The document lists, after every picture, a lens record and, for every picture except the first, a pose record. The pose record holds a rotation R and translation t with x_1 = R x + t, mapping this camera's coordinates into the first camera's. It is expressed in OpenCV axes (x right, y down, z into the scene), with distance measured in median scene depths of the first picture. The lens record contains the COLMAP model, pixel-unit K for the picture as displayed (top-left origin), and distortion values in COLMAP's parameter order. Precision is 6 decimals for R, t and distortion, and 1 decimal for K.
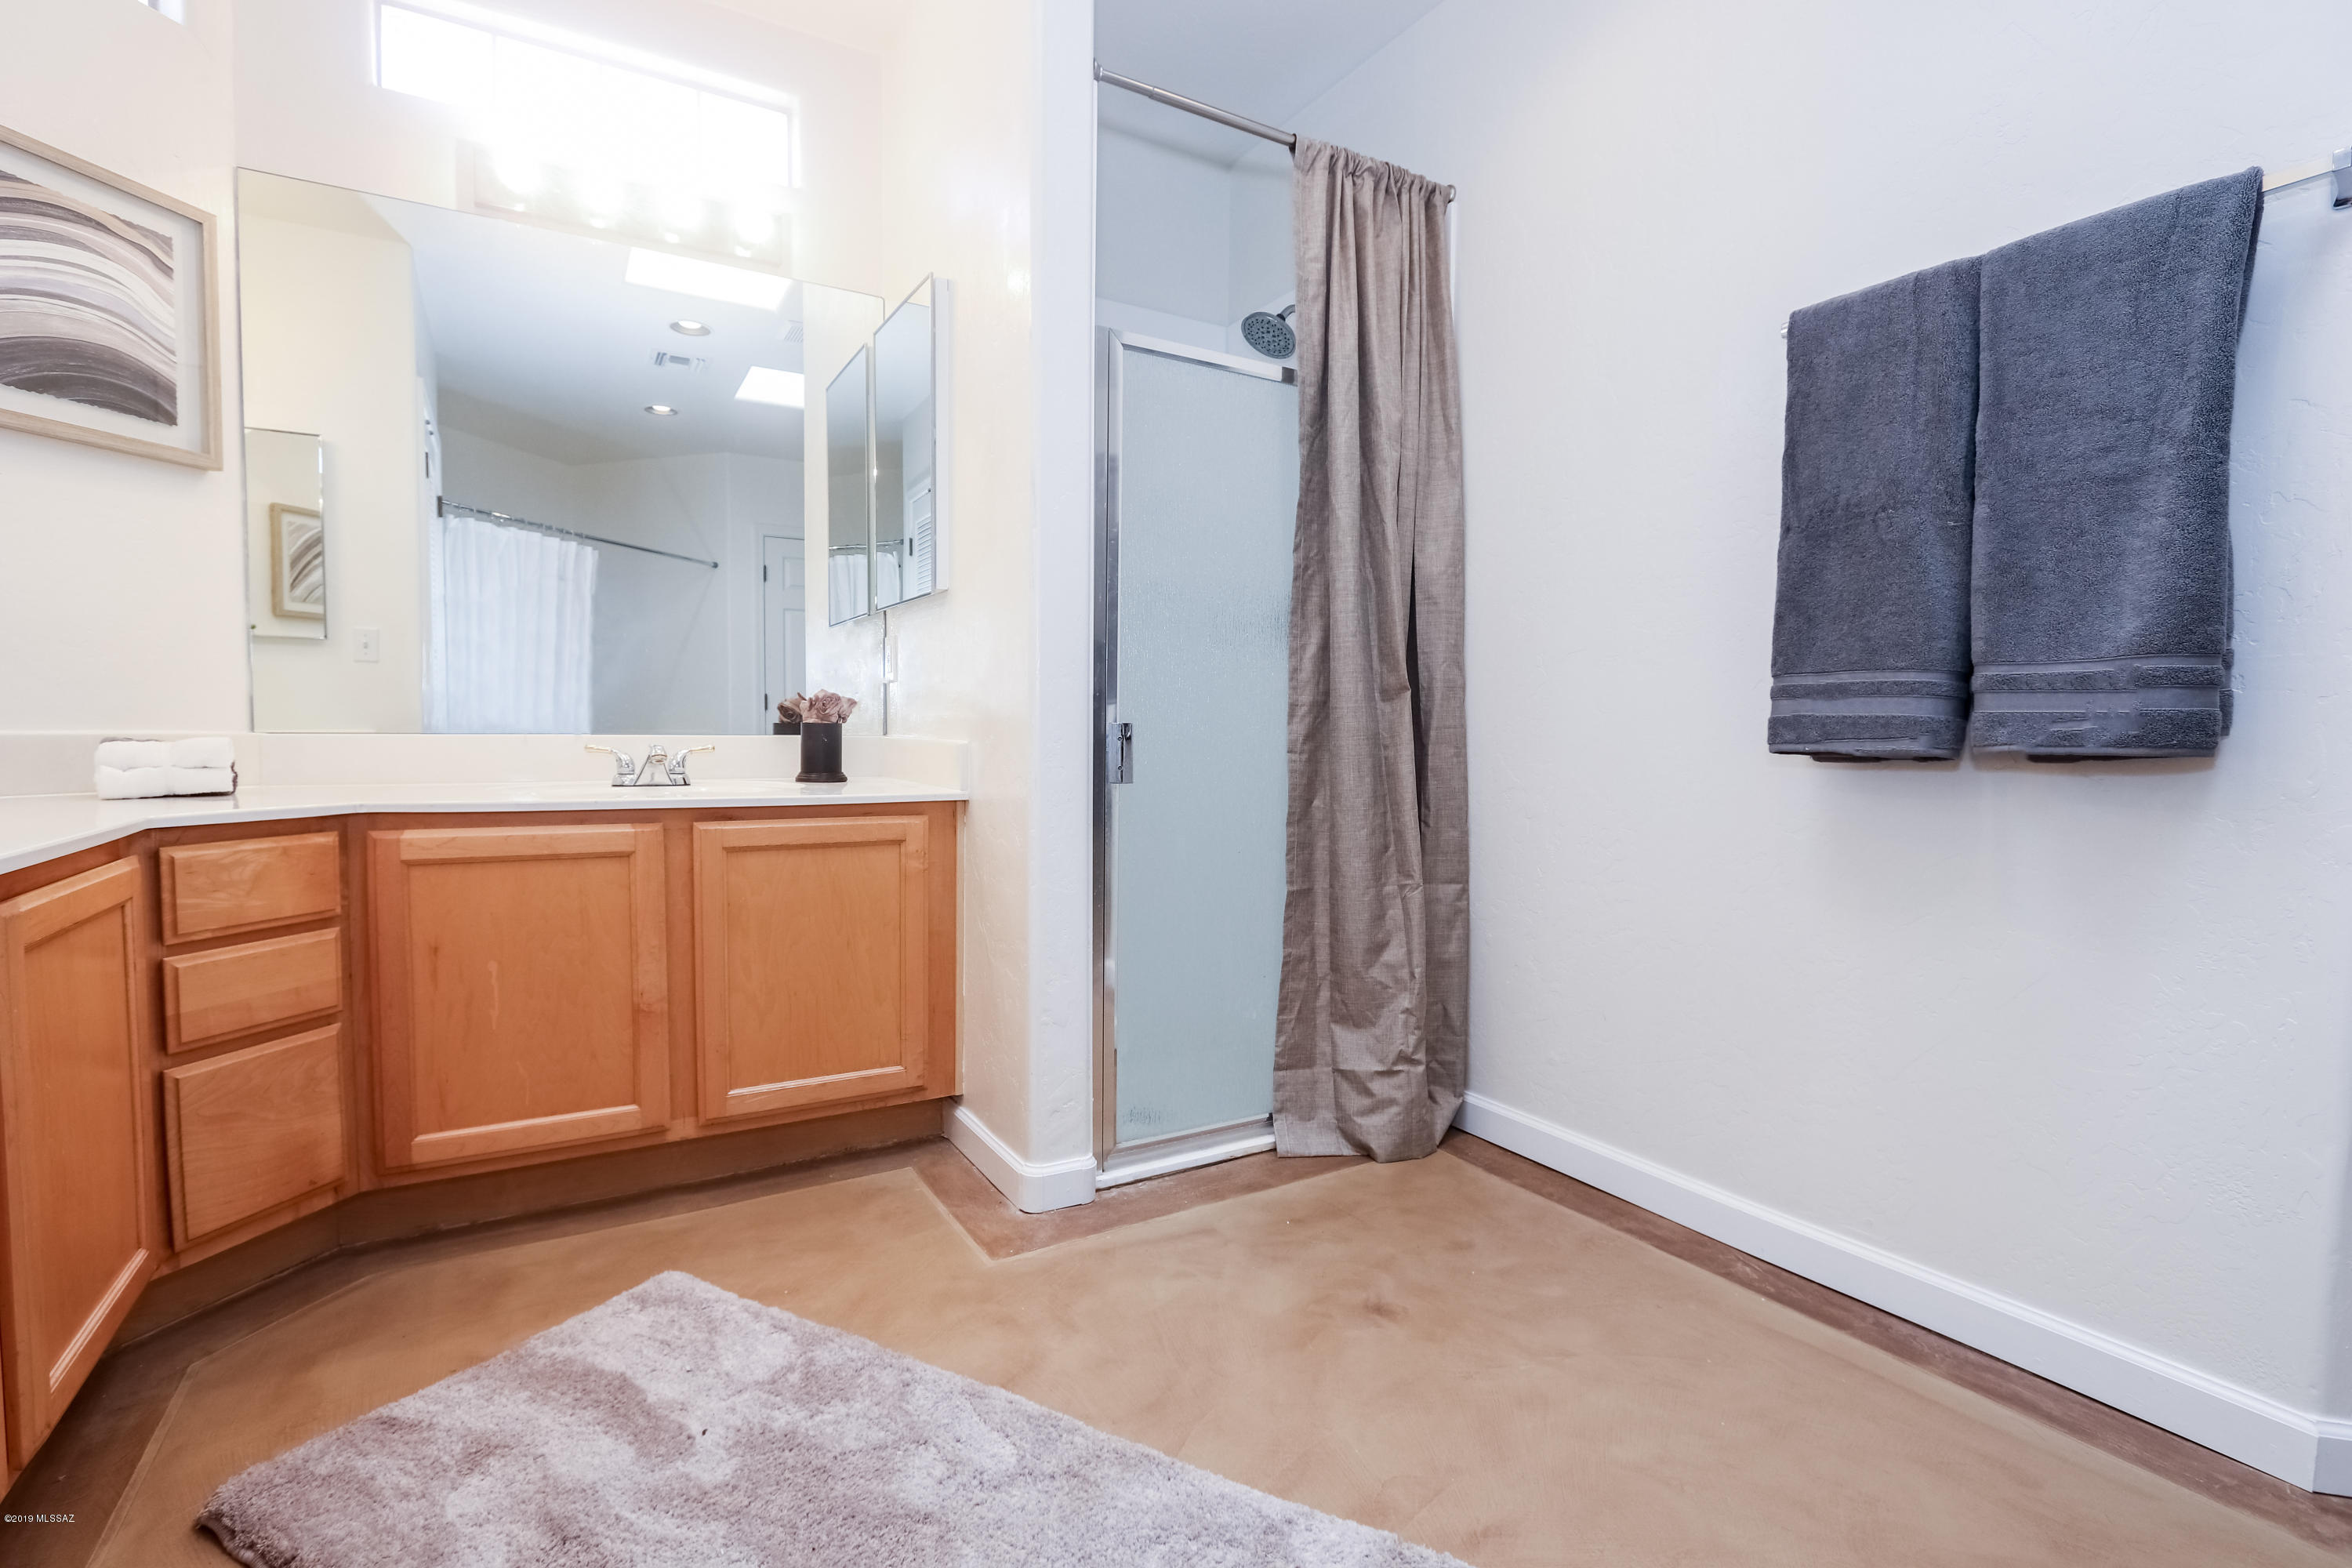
lens RADIAL K [[1089.1, 0, 1154.1], [0, 1089.1, 791.6], [0, 0, 1]] dist [-0.020950, 0.006463]
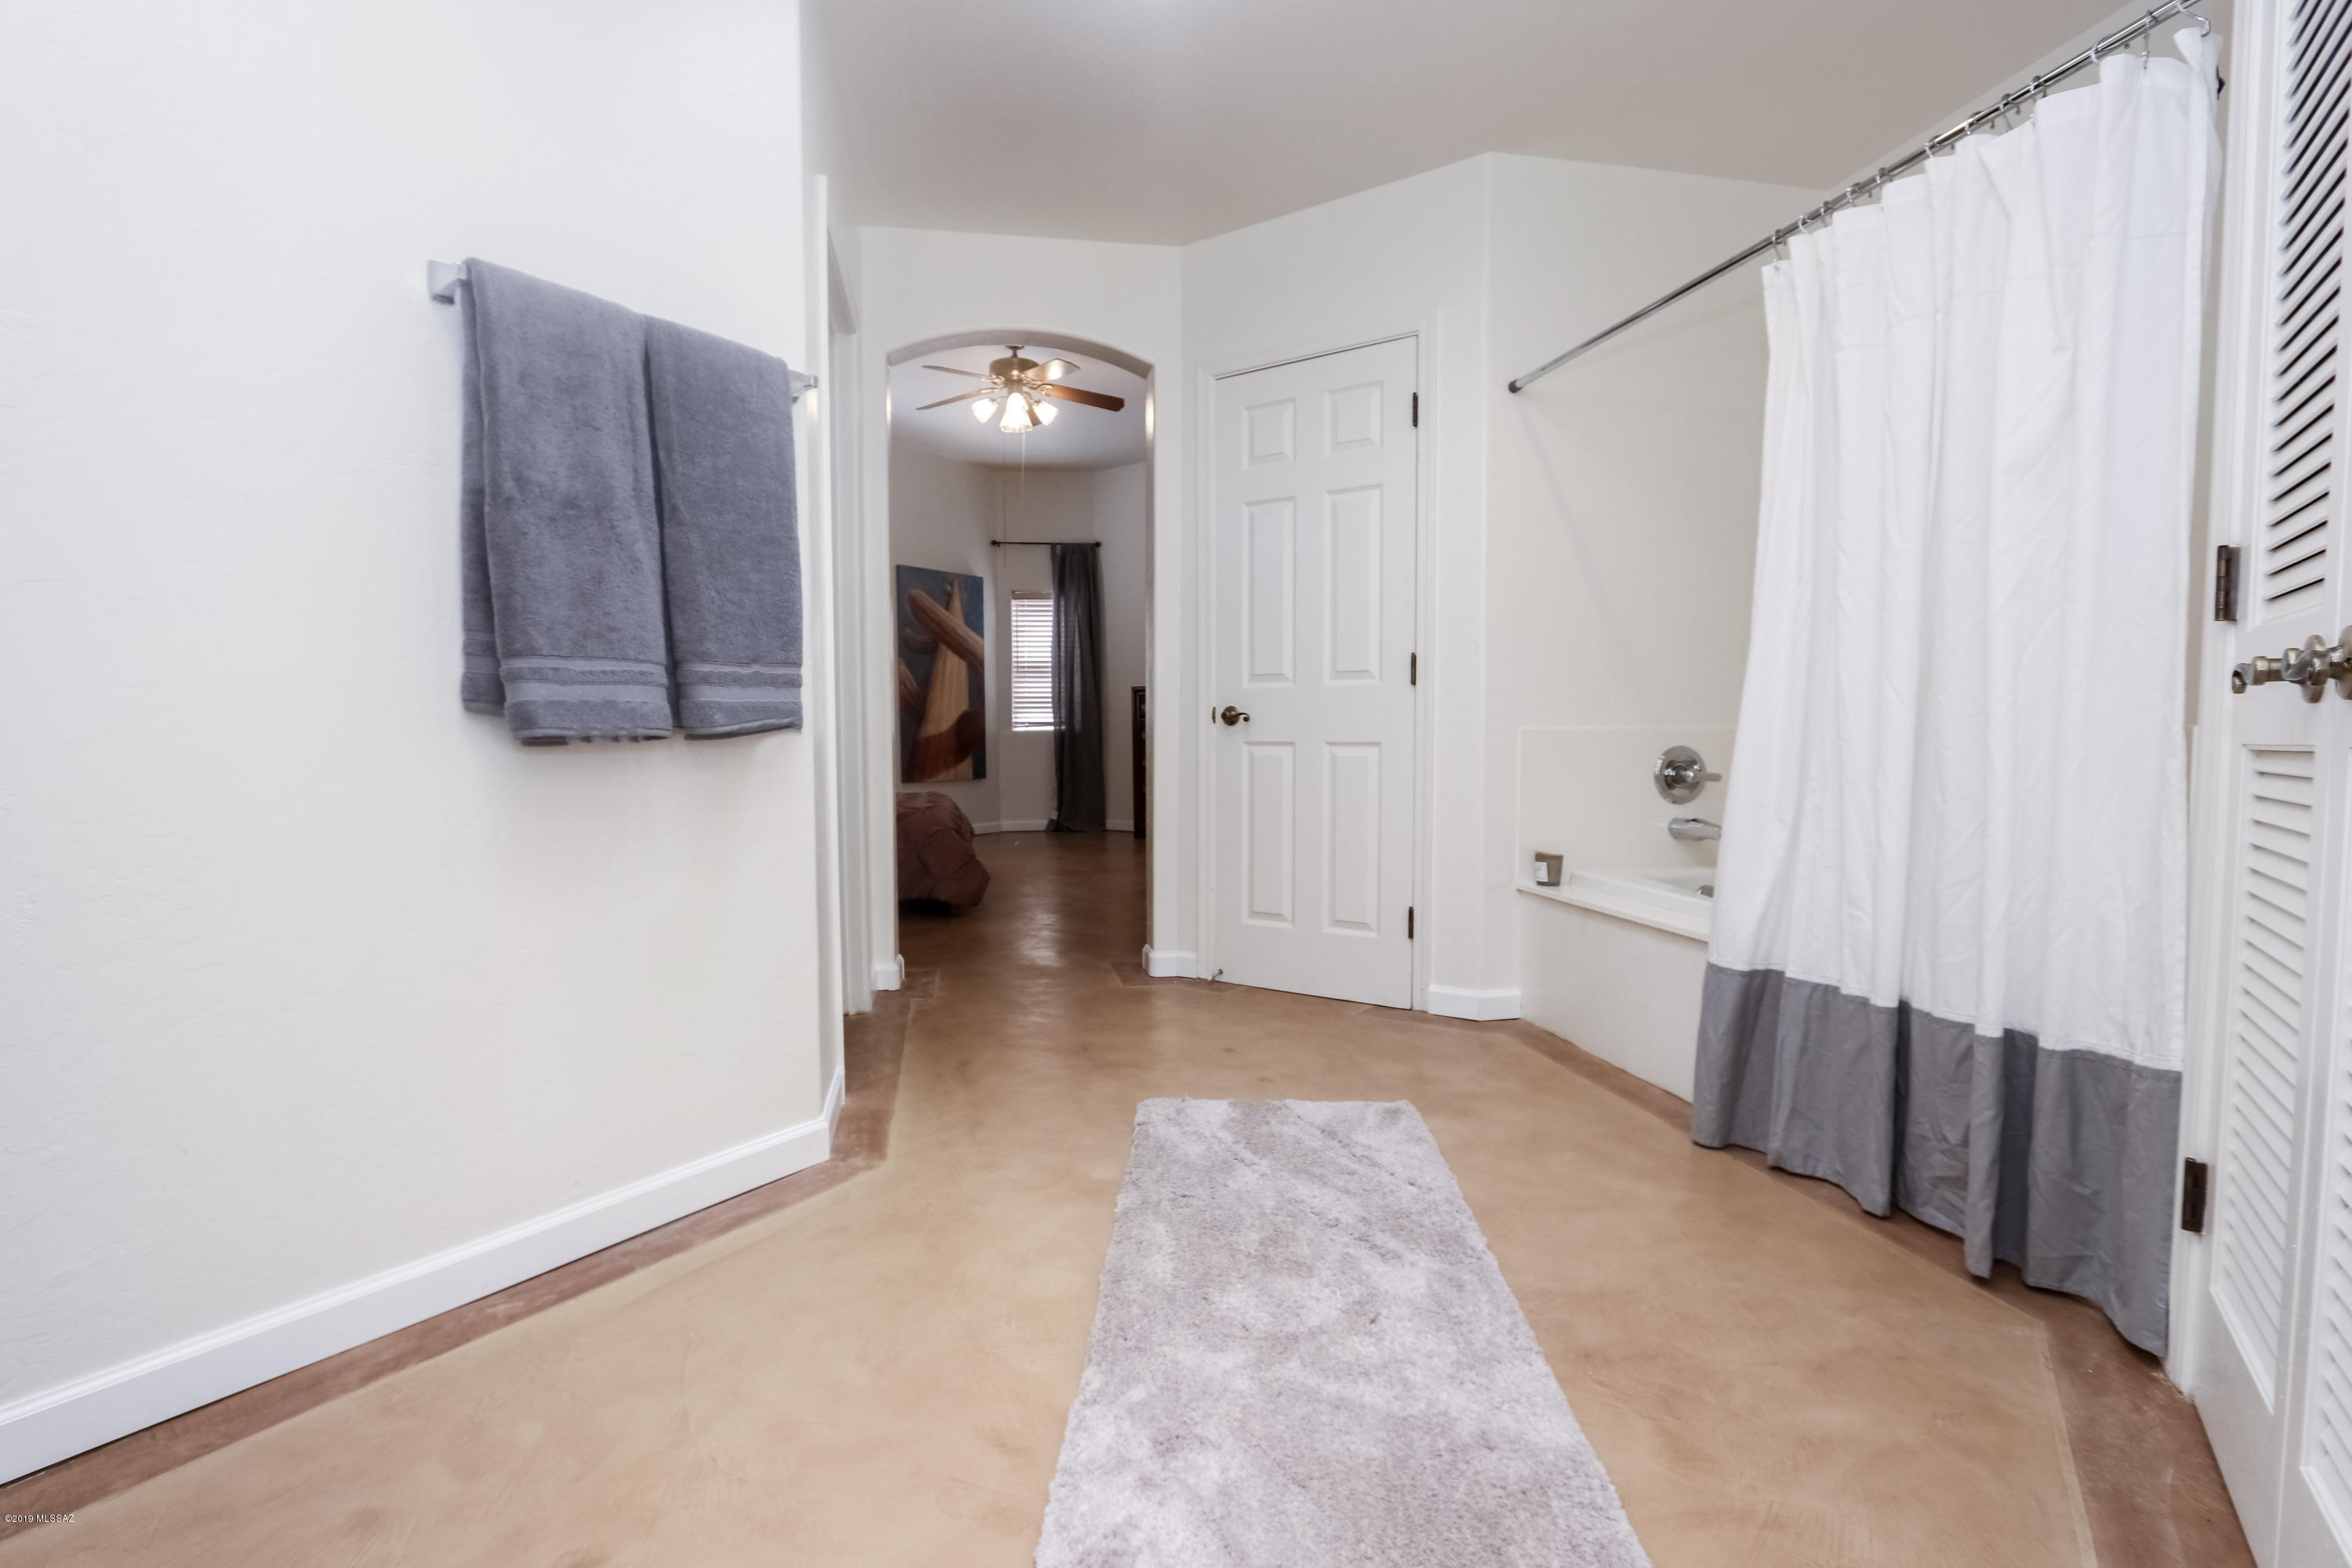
lens RADIAL K [[1089.1, 0, 1154.1], [0, 1089.1, 791.6], [0, 0, 1]] dist [-0.020950, 0.006463]
pose [[-0.420124, -0.056939, 0.905678, -0.481090], [0.051056, 0.994966, 0.086236, -0.039720], [-0.906029, 0.082470, -0.415102, 0.846825]]
